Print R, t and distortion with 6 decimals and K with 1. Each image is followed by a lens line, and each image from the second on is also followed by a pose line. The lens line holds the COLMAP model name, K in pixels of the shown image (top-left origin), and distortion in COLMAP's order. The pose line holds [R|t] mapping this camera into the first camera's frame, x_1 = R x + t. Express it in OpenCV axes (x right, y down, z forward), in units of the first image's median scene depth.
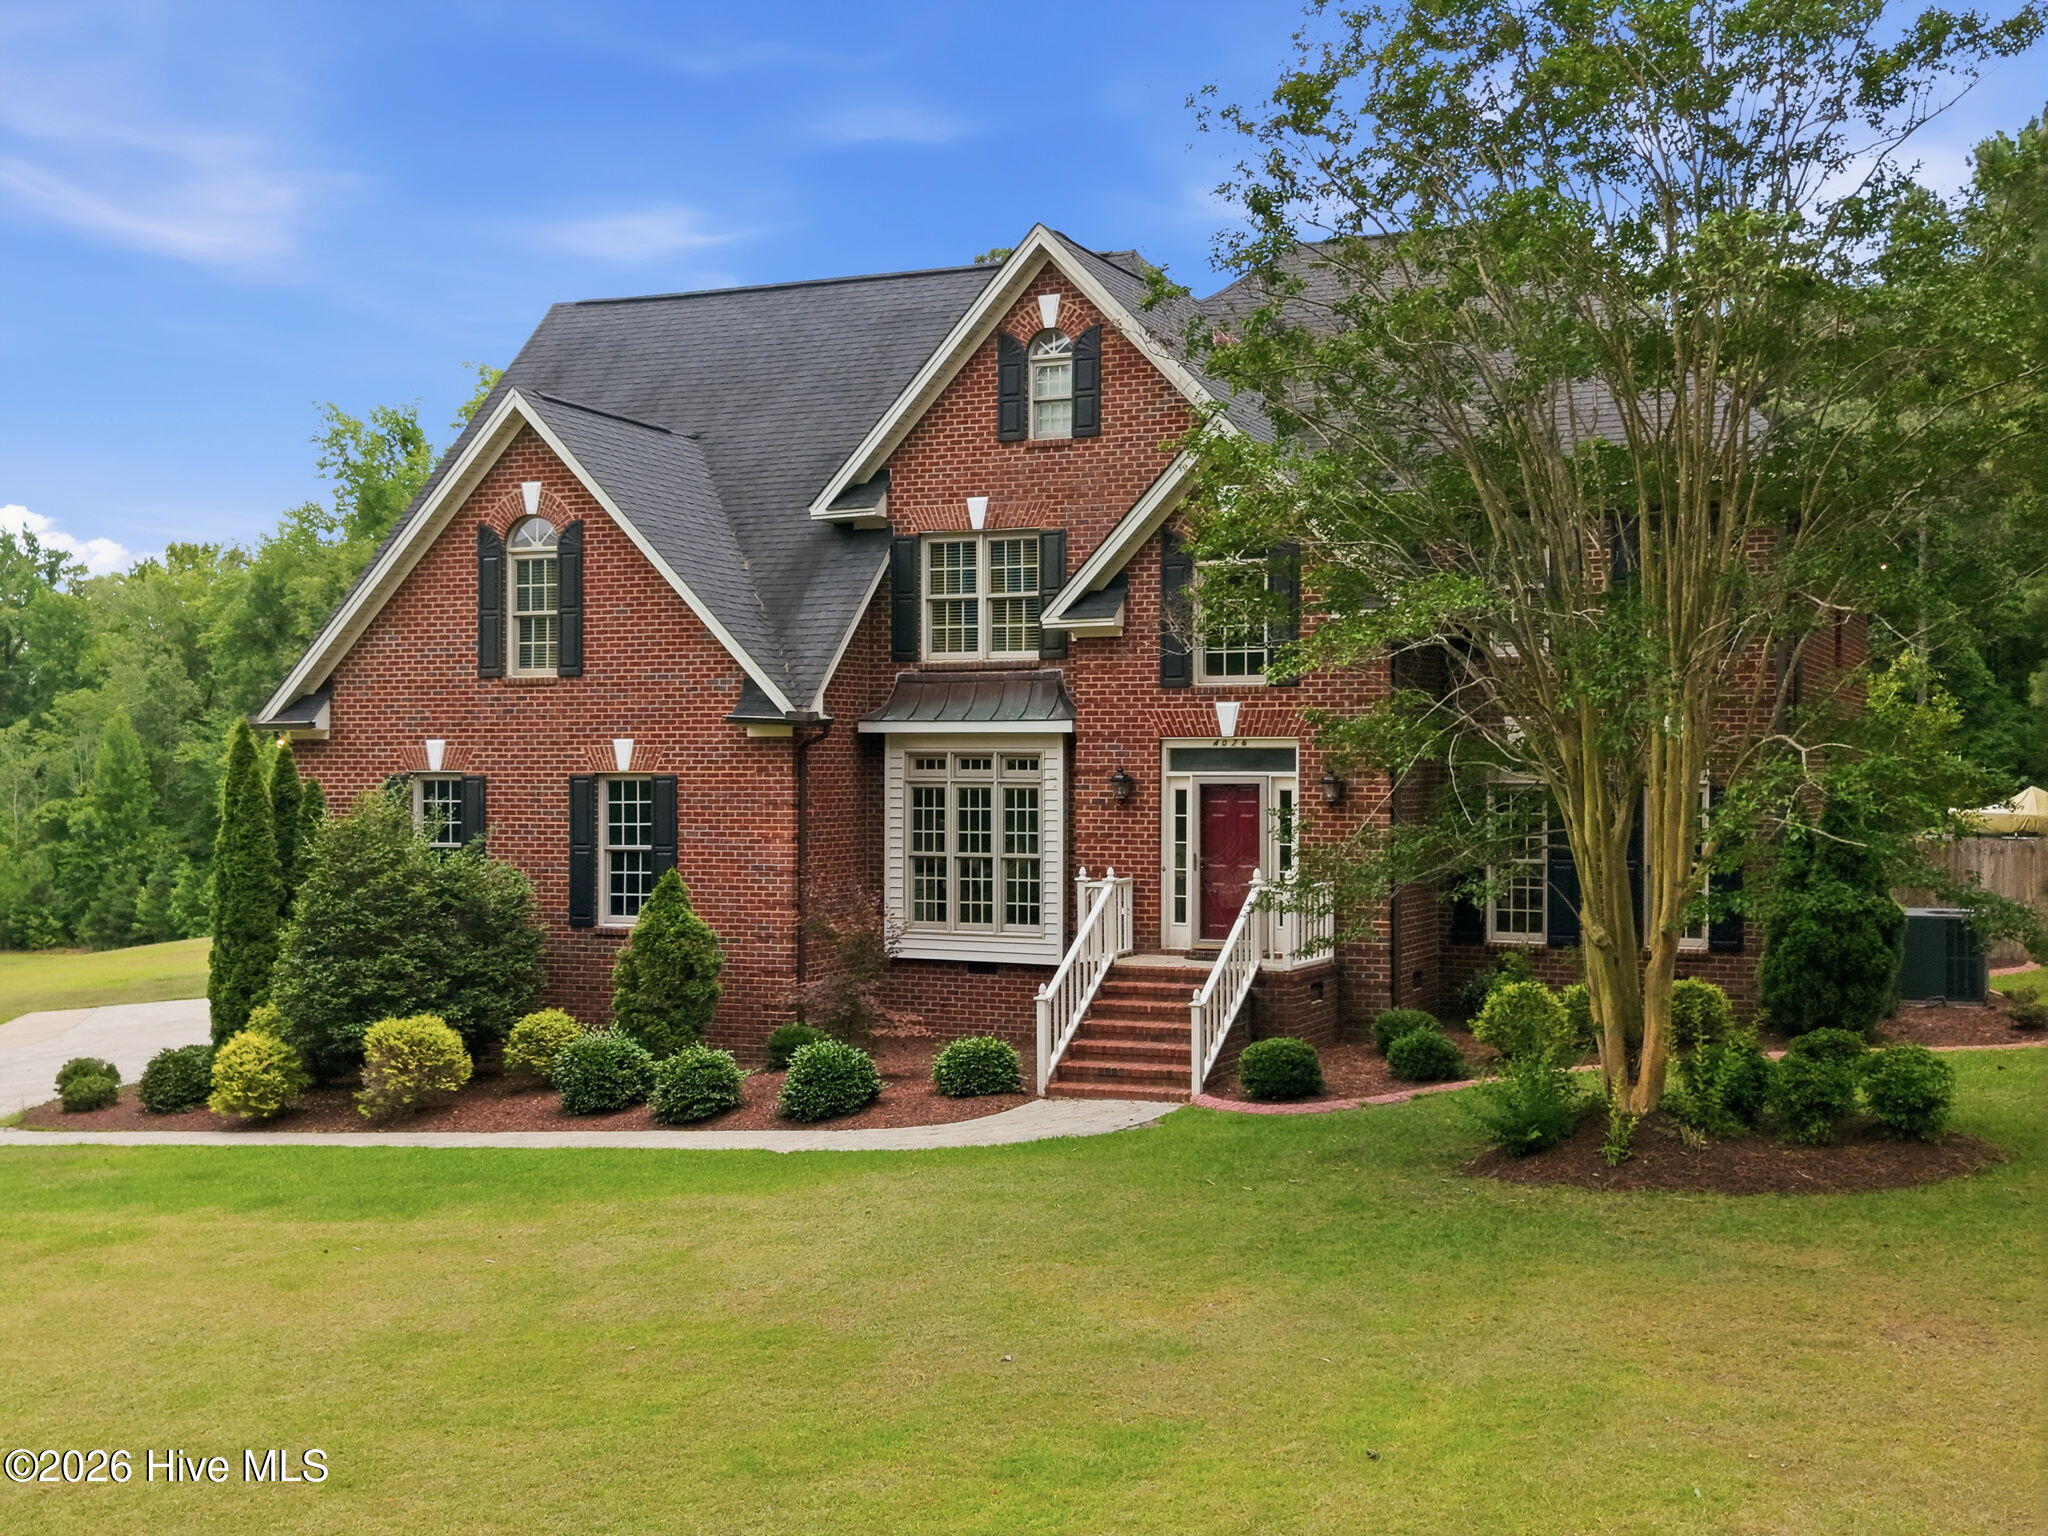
lens RADIAL K [[2343.6, 0, 1024.0], [0, 2343.6, 768.0], [0, 0, 1]] dist [0.196853, -0.007188]
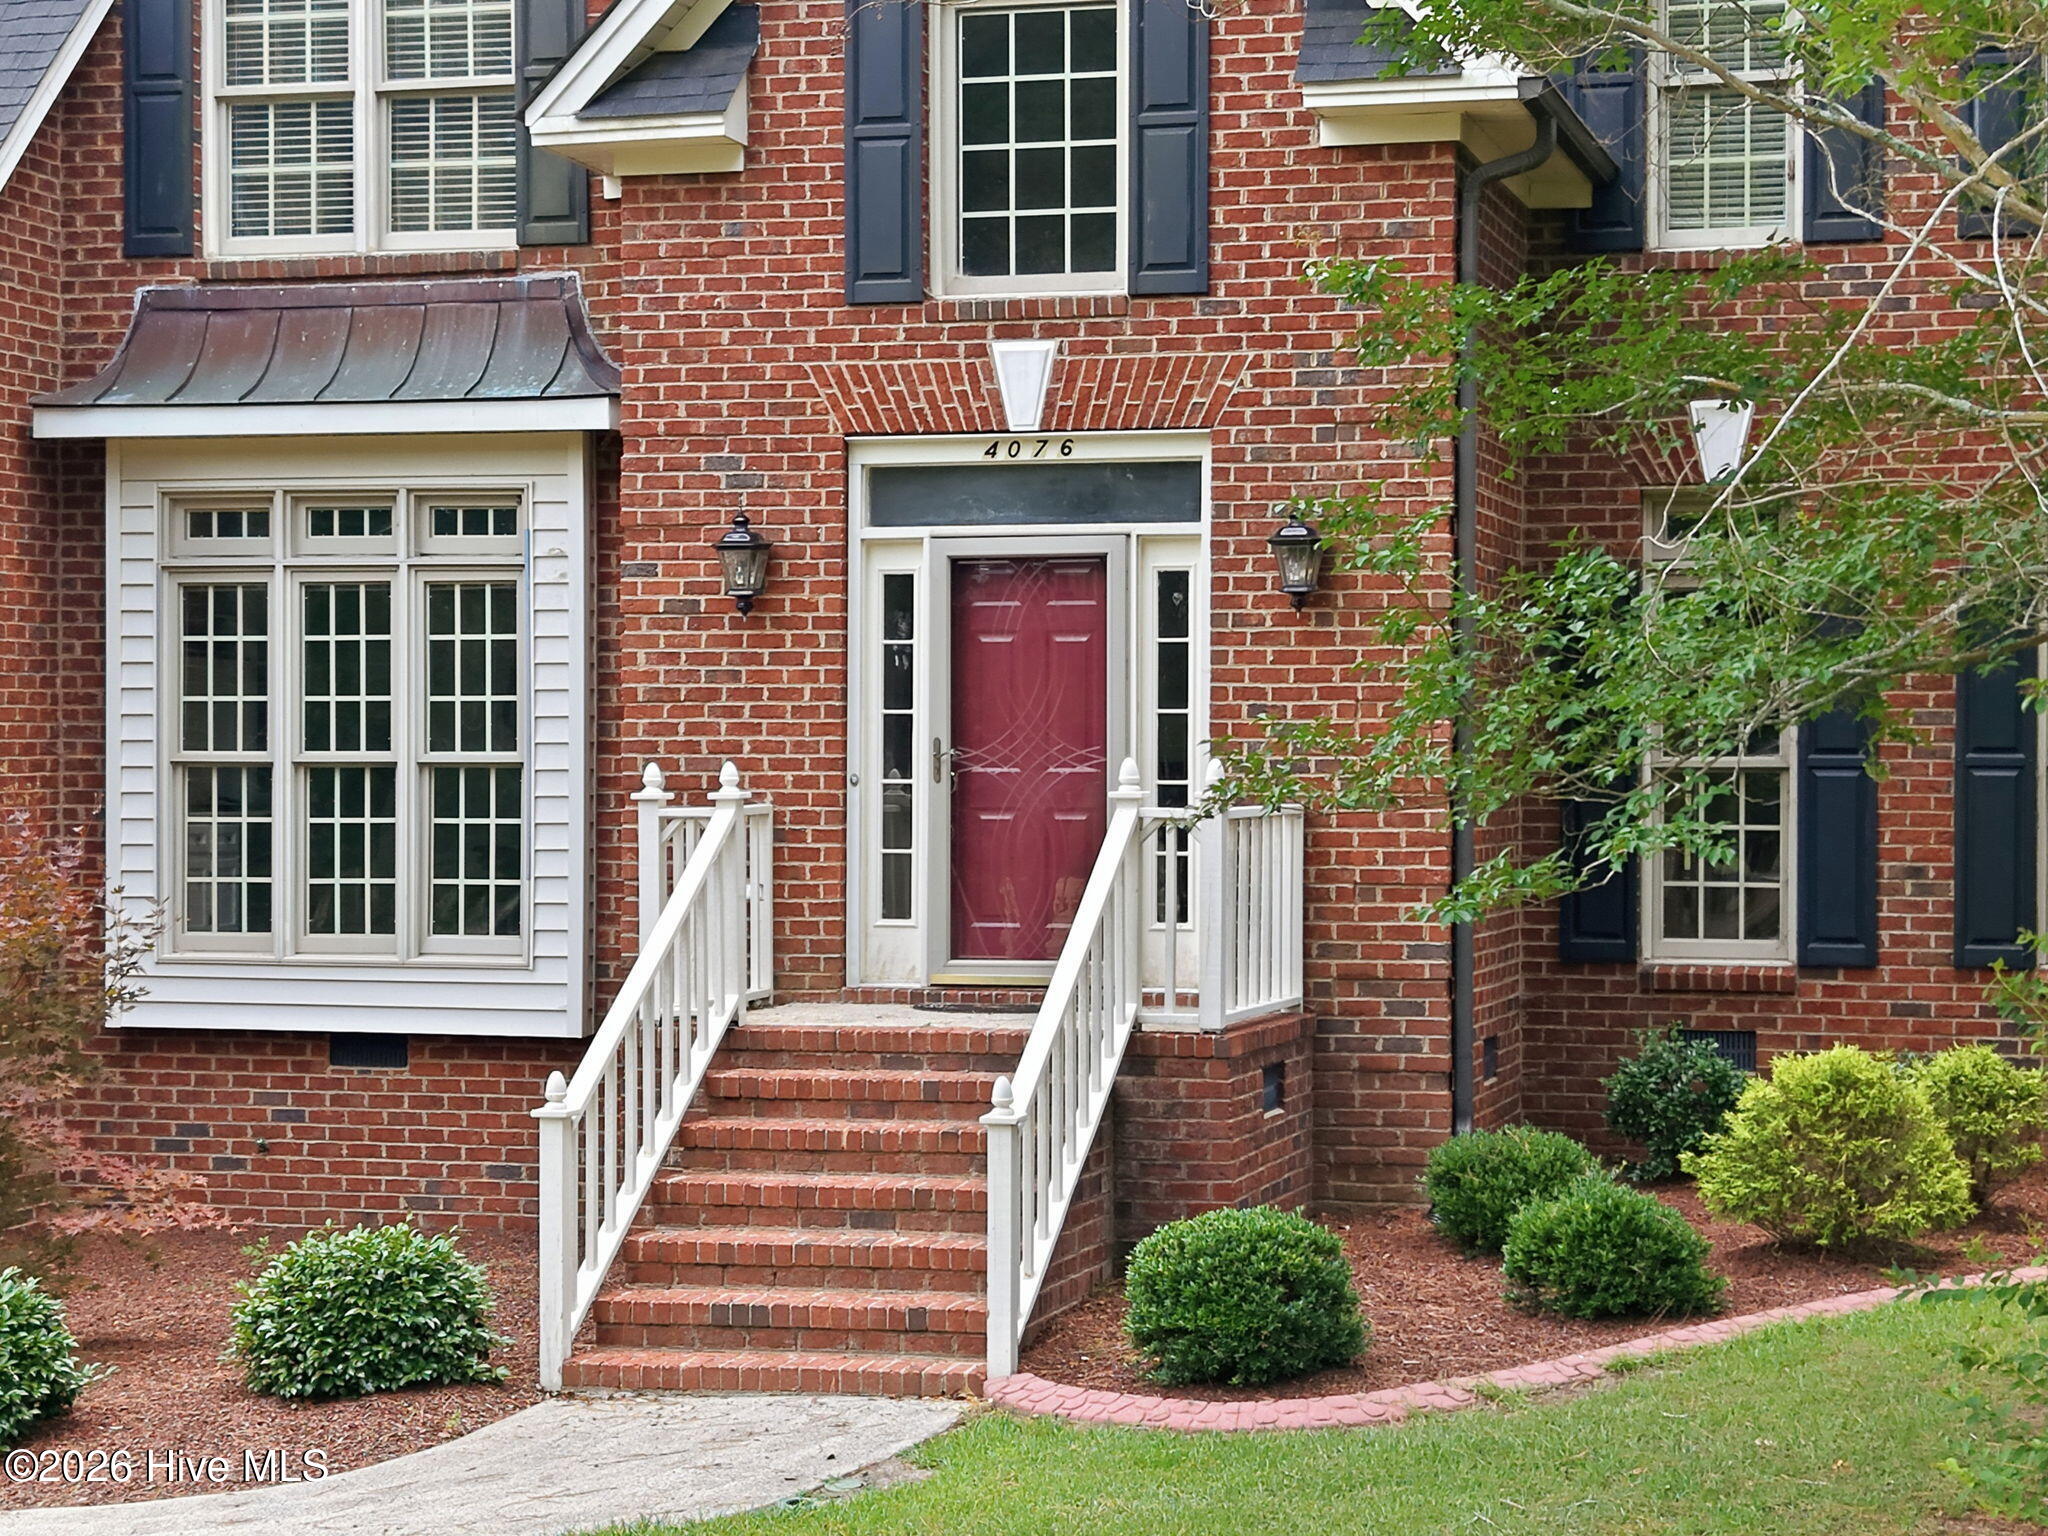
lens RADIAL K [[3959.5, 0, 1024.0], [0, 3959.5, 768.0], [0, 0, 1]] dist [0.355351, -2.206125]
pose [[0.987897, -0.000628, 0.155110, -0.013899], [0.000766, 0.999999, -0.000829, 0.041917], [-0.155110, 0.000938, 0.987897, 0.355551]]
